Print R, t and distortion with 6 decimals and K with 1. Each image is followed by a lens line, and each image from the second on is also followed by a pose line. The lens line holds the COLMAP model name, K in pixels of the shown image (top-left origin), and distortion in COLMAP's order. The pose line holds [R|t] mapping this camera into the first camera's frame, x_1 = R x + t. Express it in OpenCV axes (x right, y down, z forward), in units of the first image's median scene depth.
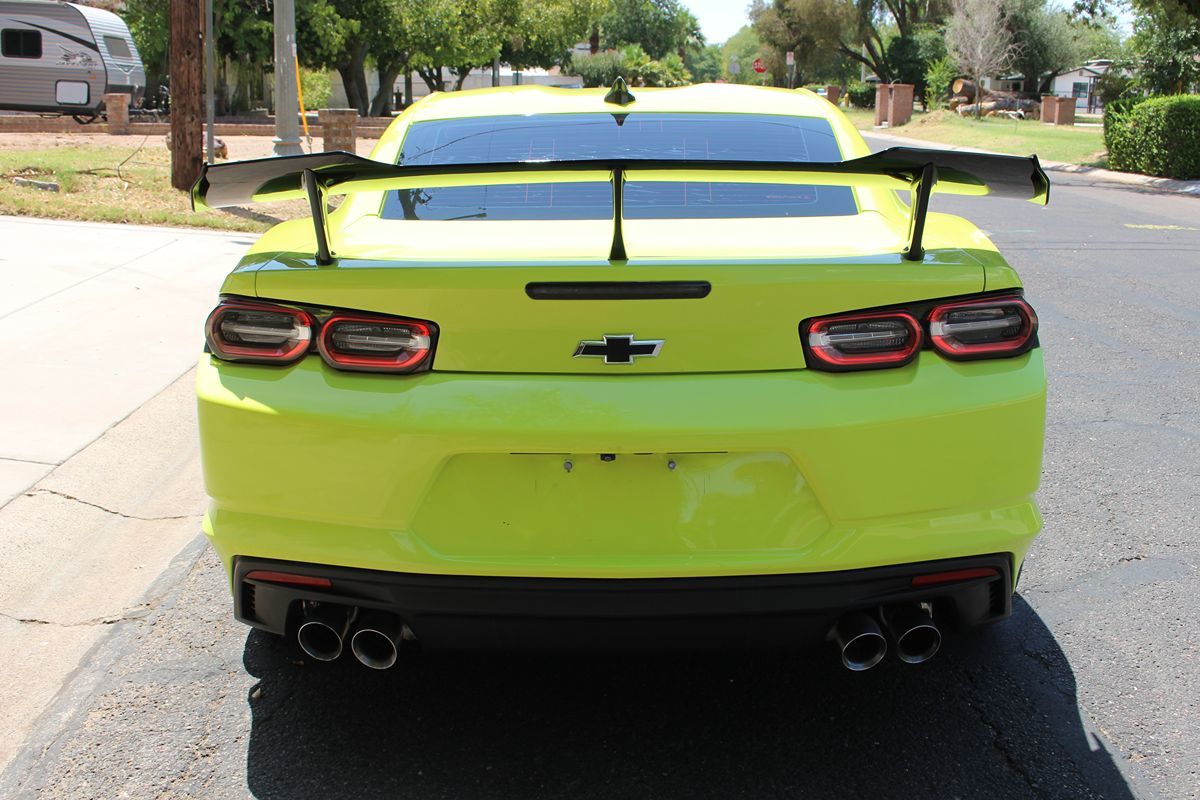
lens RADIAL K [[1297.2, 0, 599.4], [0, 1297.2, 403.1], [0, 0, 1]] dist [-0.154530, 0.192668]
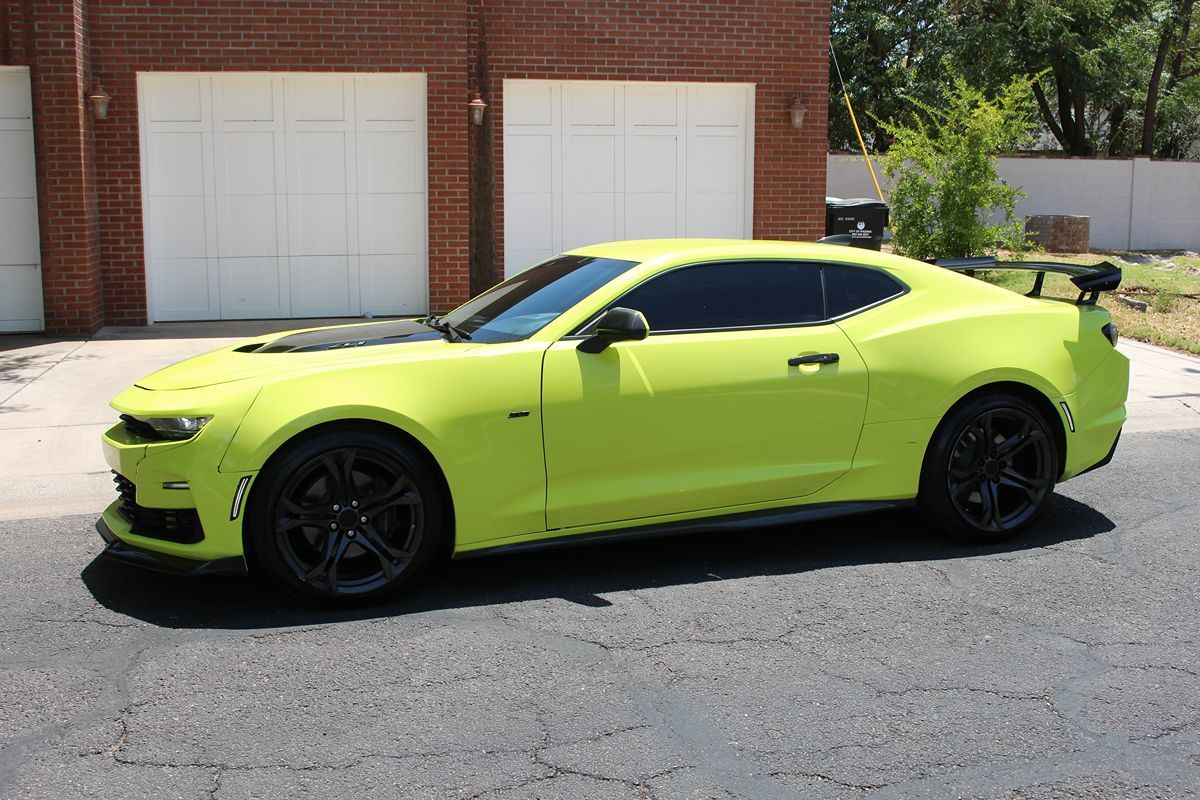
lens RADIAL K [[1291.4, 0, 603.8], [0, 1291.4, 405.1], [0, 0, 1]] dist [-0.127429, 0.145976]
pose [[0.340665, 0.150055, -0.928133, 0.187042], [-0.227919, 0.970916, 0.073315, -0.022767], [0.912140, 0.186564, 0.364957, 0.064534]]
